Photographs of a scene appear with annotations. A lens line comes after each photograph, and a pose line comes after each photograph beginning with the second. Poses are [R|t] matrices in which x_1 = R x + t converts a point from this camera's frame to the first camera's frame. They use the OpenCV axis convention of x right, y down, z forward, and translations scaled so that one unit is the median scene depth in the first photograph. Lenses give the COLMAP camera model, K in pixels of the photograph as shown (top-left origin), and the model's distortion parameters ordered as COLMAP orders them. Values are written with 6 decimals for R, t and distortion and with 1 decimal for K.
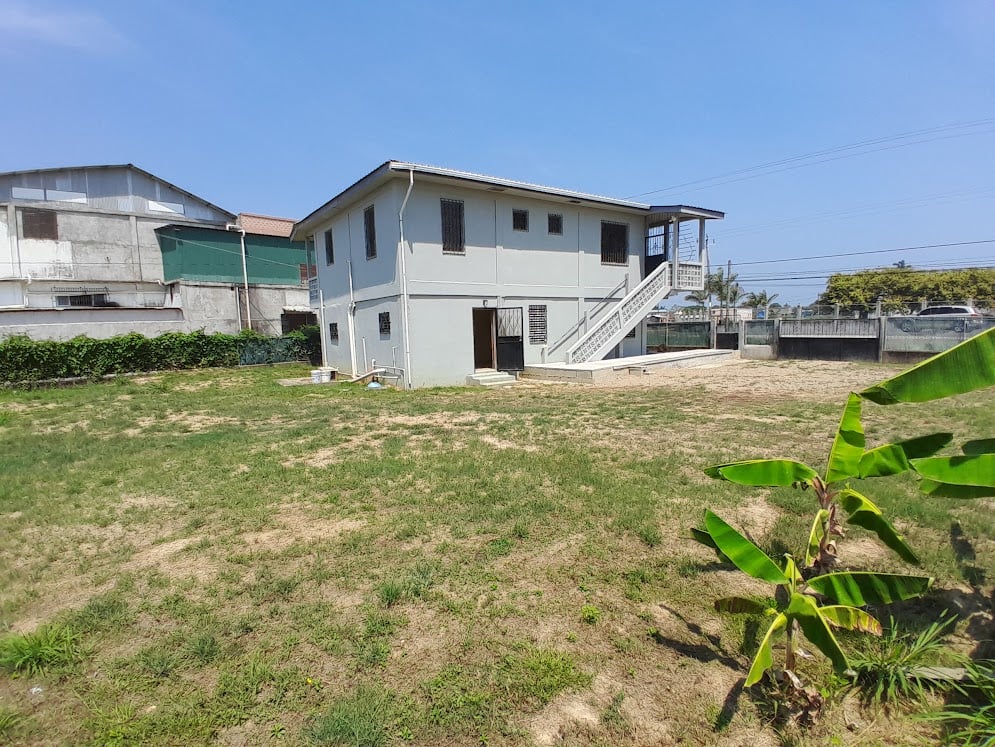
lens RADIAL K [[498.2, 0, 481.2], [0, 498.2, 391.9], [0, 0, 1]] dist [0.008518, -0.050734]
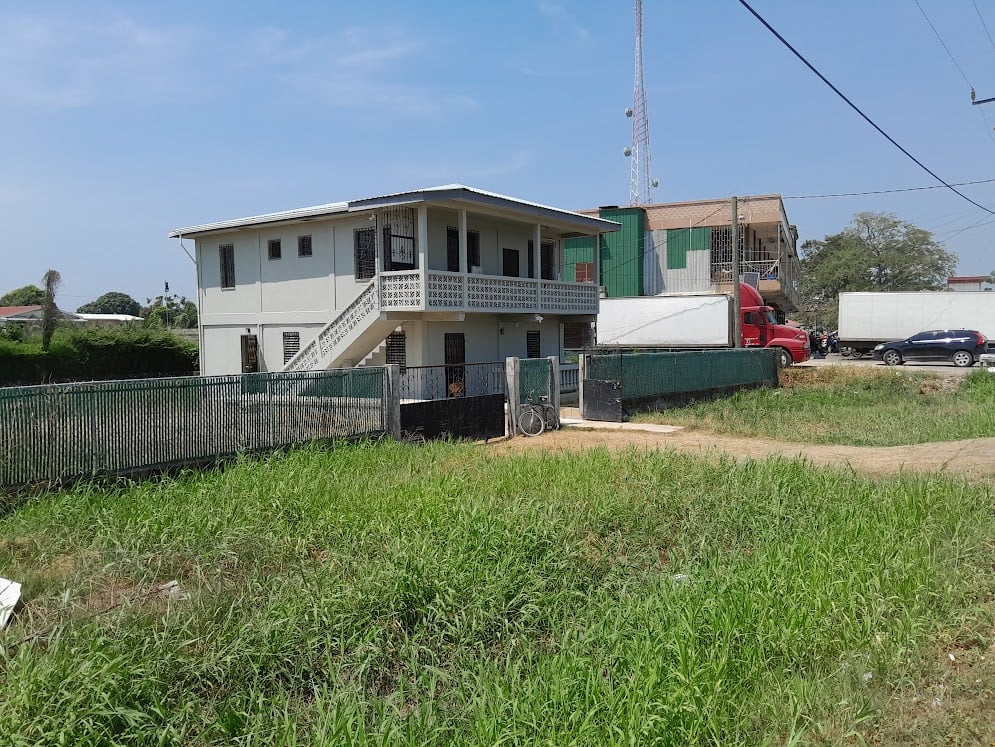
lens RADIAL K [[765.2, 0, 488.5], [0, 765.2, 386.0], [0, 0, 1]] dist [0.109135, -0.243011]
pose [[0.337922, 0.085602, -0.937273, 1.637856], [-0.122658, 0.991367, 0.046319, -0.186215], [0.933147, 0.099312, 0.345504, 0.846458]]
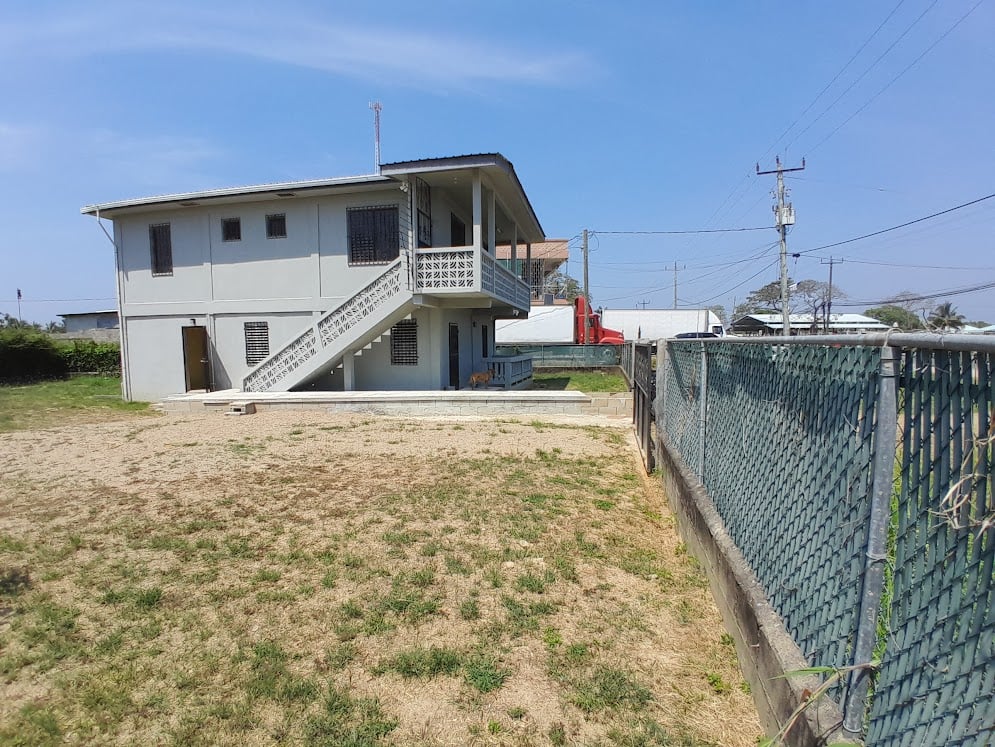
lens RADIAL K [[498.2, 0, 481.2], [0, 498.2, 391.9], [0, 0, 1]] dist [0.008518, -0.050734]
pose [[0.692221, 0.088073, -0.716291, 1.013871], [-0.103827, 0.994354, 0.021924, -0.112369], [0.714178, 0.059194, 0.697457, 0.677003]]
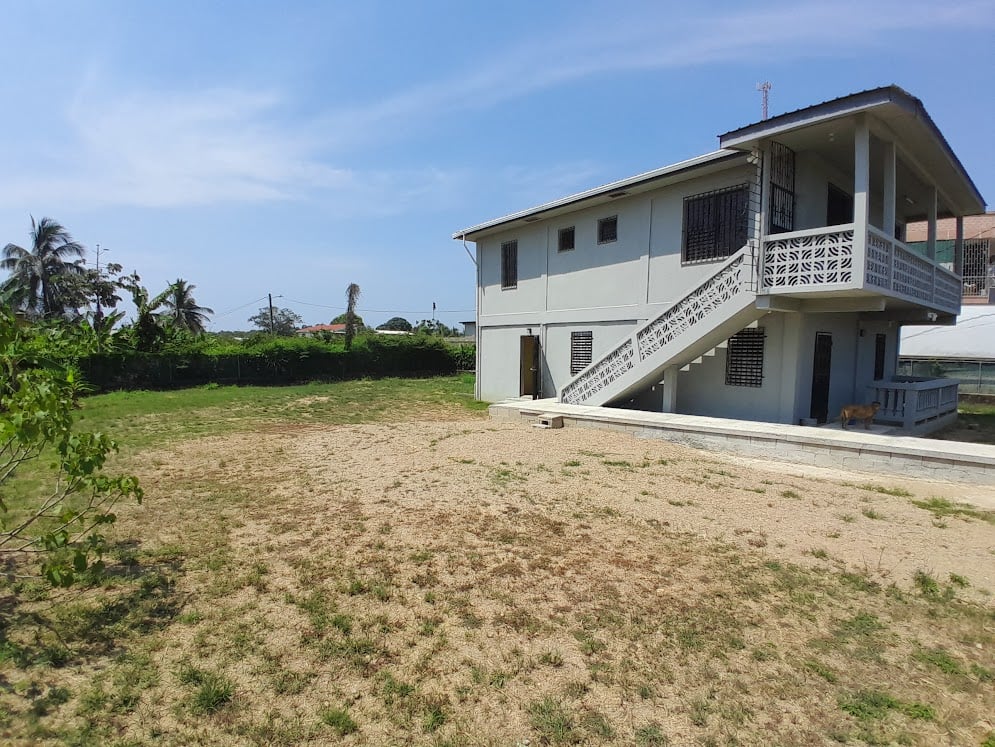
lens RADIAL K [[498.2, 0, 481.2], [0, 498.2, 391.9], [0, 0, 1]] dist [0.008518, -0.050734]
pose [[0.063788, 0.114755, -0.991344, 0.951607], [-0.141528, 0.984367, 0.104841, -0.137045], [0.987877, 0.133615, 0.079032, 0.771591]]
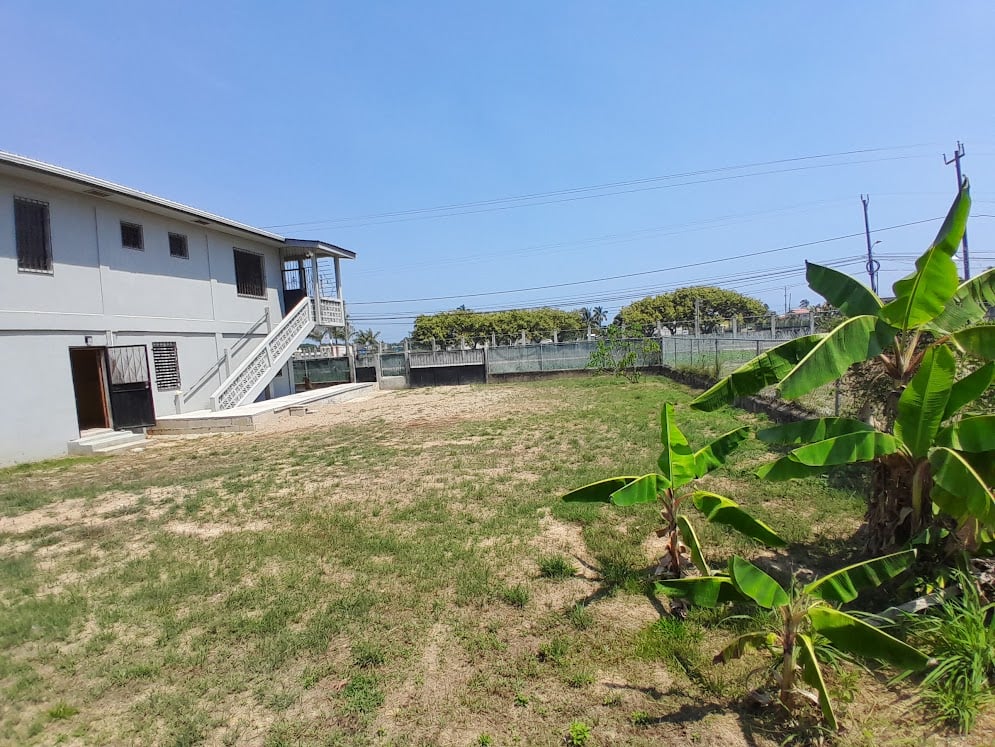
lens RADIAL K [[498.2, 0, 481.2], [0, 498.2, 391.9], [0, 0, 1]] dist [0.008518, -0.050734]
pose [[0.735541, -0.077986, 0.672977, -0.053496], [0.129092, 0.991286, -0.026221, -0.008389], [-0.665067, 0.106162, 0.739199, 0.081664]]
